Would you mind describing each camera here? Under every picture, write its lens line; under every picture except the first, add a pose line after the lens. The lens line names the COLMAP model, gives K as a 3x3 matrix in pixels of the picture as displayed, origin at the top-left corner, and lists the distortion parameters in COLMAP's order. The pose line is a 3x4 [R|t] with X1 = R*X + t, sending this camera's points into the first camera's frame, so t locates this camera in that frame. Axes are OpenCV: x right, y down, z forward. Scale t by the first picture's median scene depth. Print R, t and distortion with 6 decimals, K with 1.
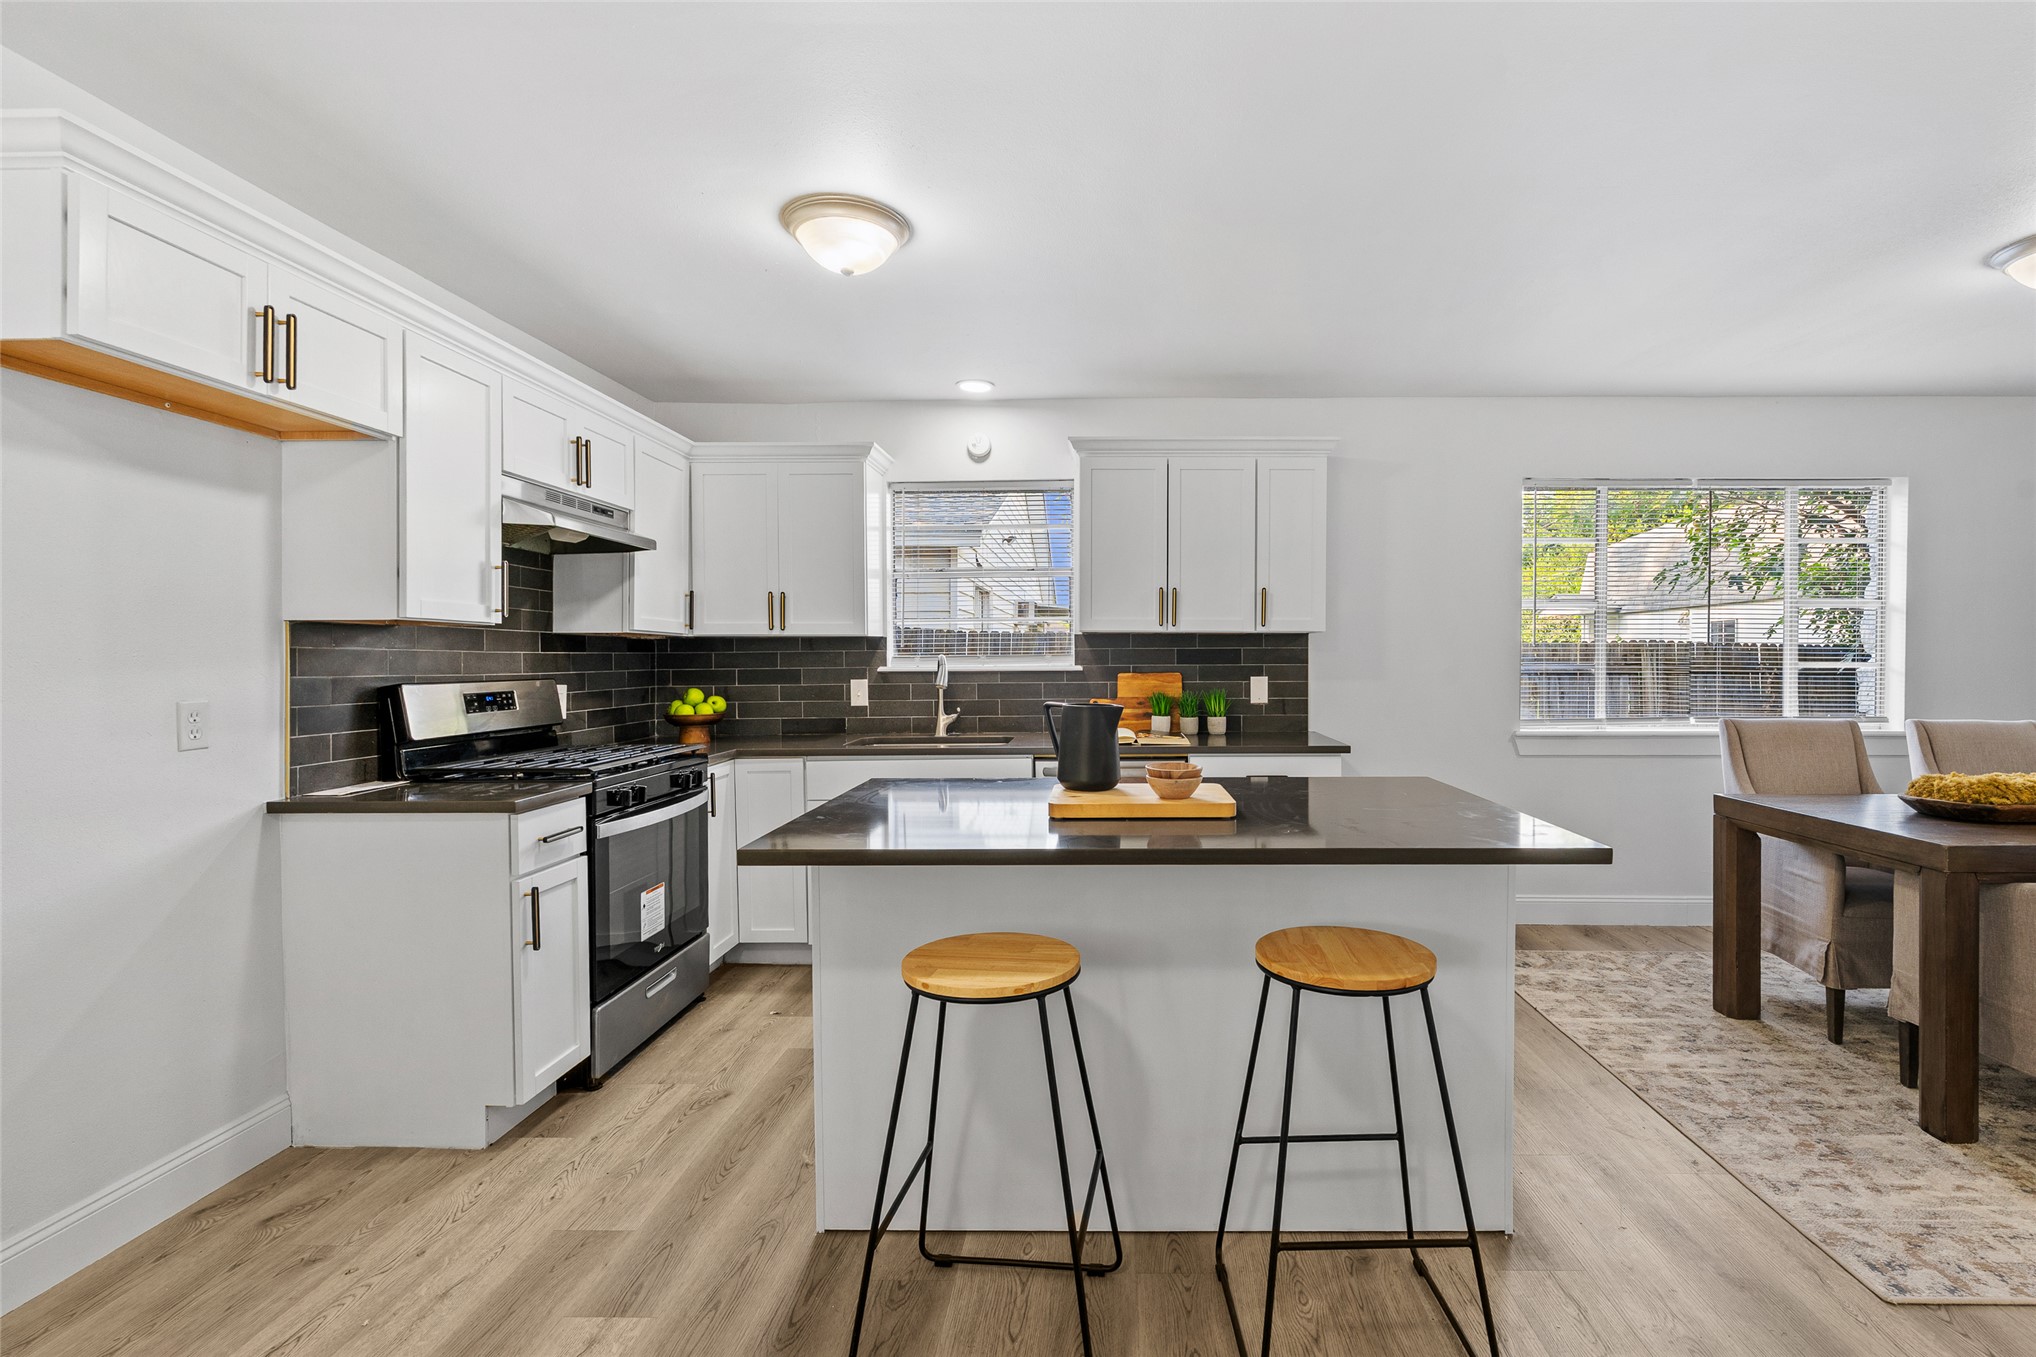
lens RADIAL K [[900.1, 0, 1074.9], [0, 900.1, 671.2], [0, 0, 1]] dist [0.003717, -0.001486]
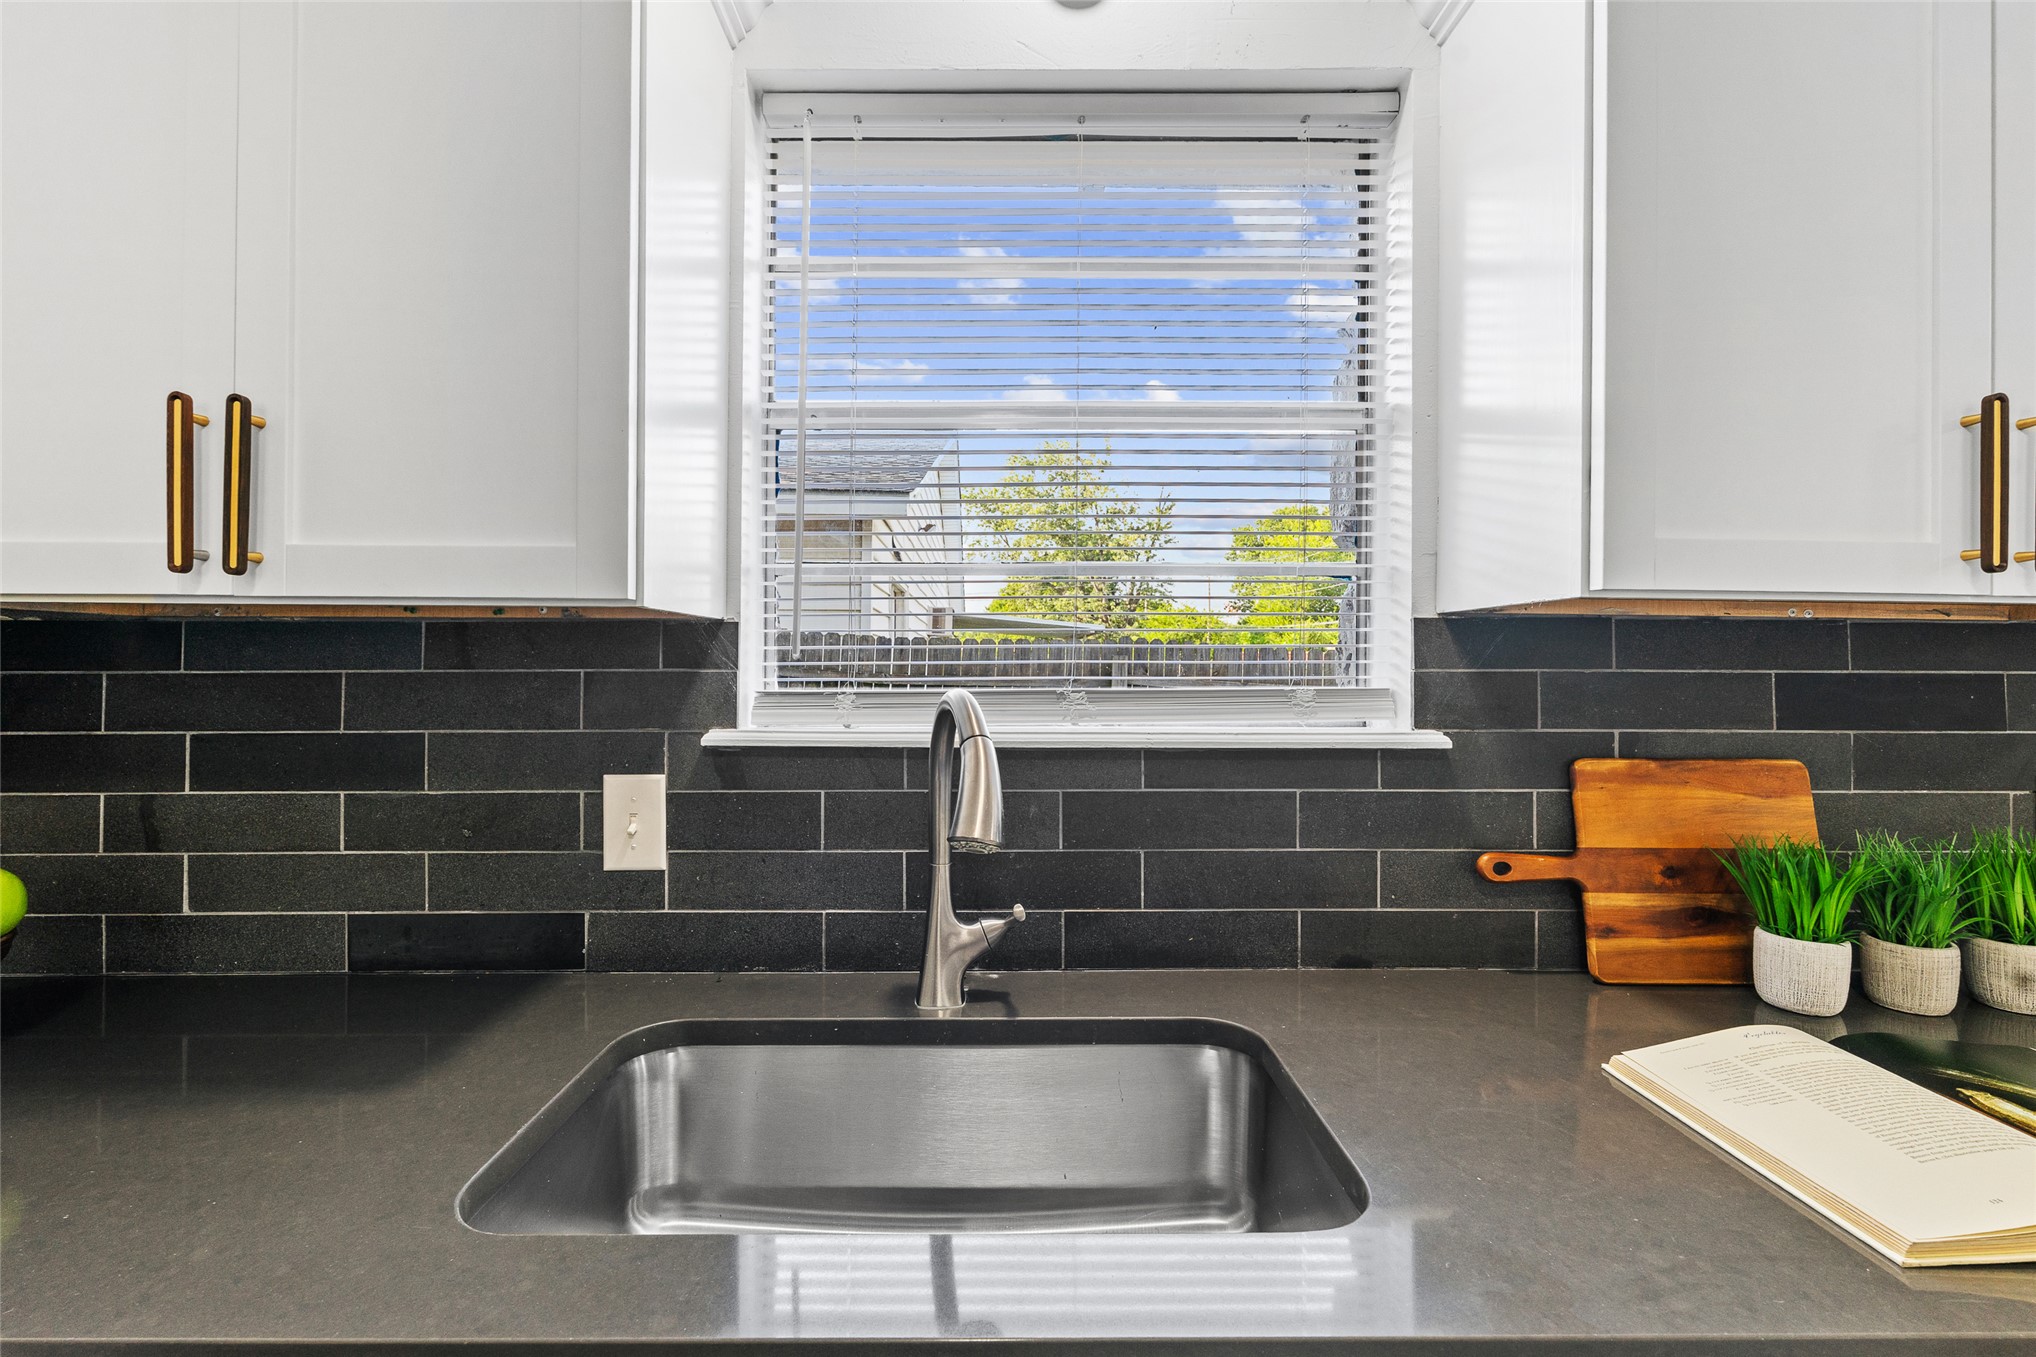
lens RADIAL K [[900.1, 0, 1008.7], [0, 900.1, 672.8], [0, 0, 1]] dist [0.003717, -0.001486]
pose [[0.999811, 0.008473, 0.017493, -0.149393], [-0.008213, 0.999855, -0.014917, -0.021417], [-0.017617, 0.014771, 0.999736, 0.827081]]
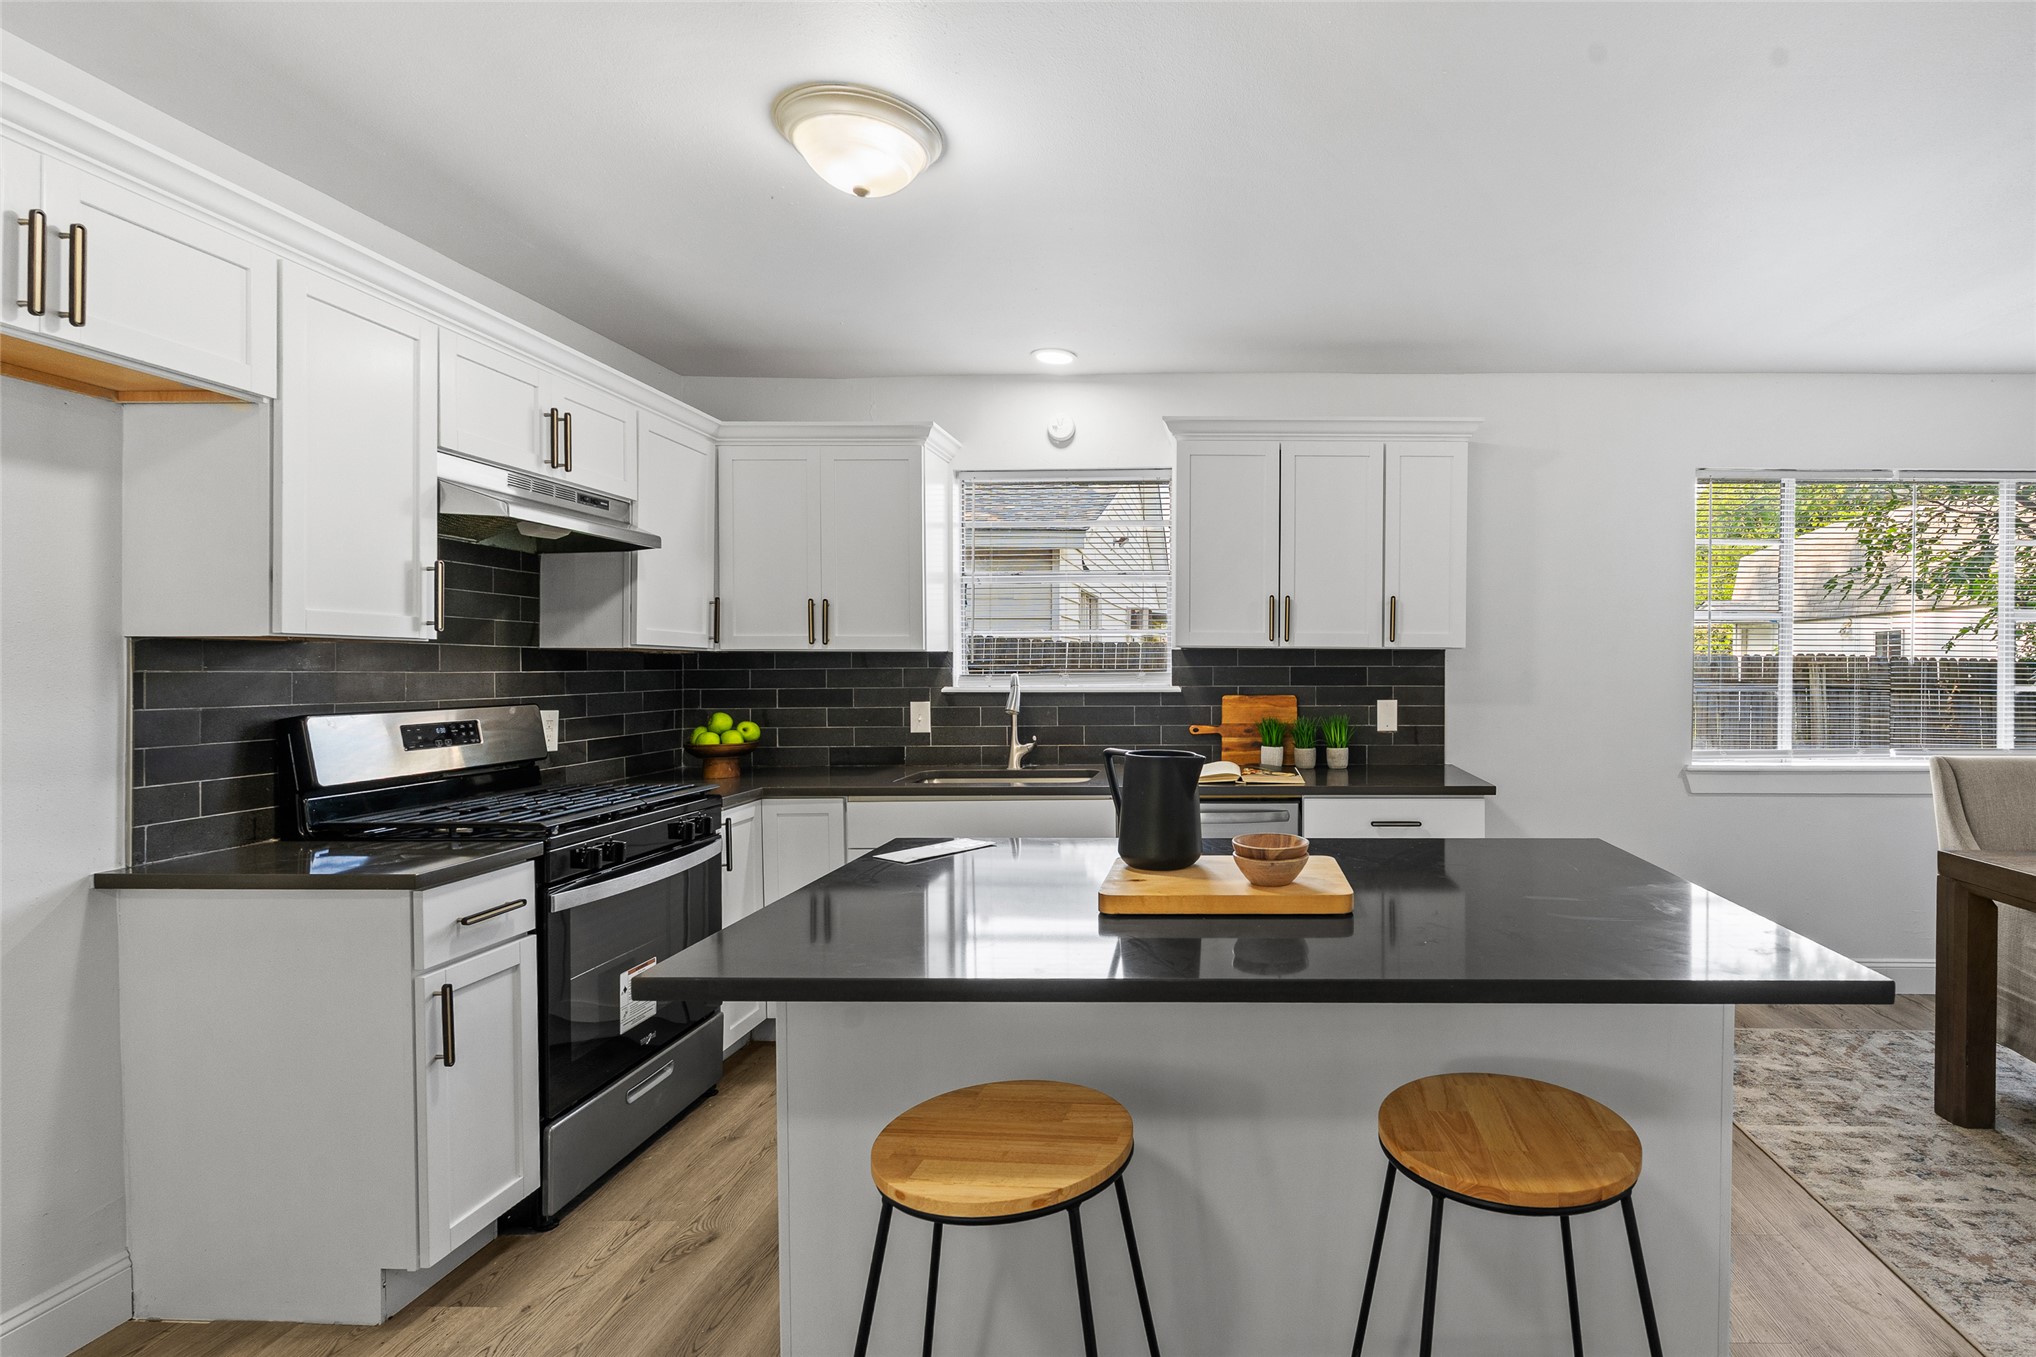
lens RADIAL K [[900.1, 0, 1208.8], [0, 900.1, 684.4], [0, 0, 1]] dist [0.003717, -0.001486]
pose [[0.999982, 0.002734, 0.005415, 0.034206], [-0.002791, 0.999941, 0.010532, -0.019504], [-0.005386, -0.010547, 0.999930, 0.164370]]
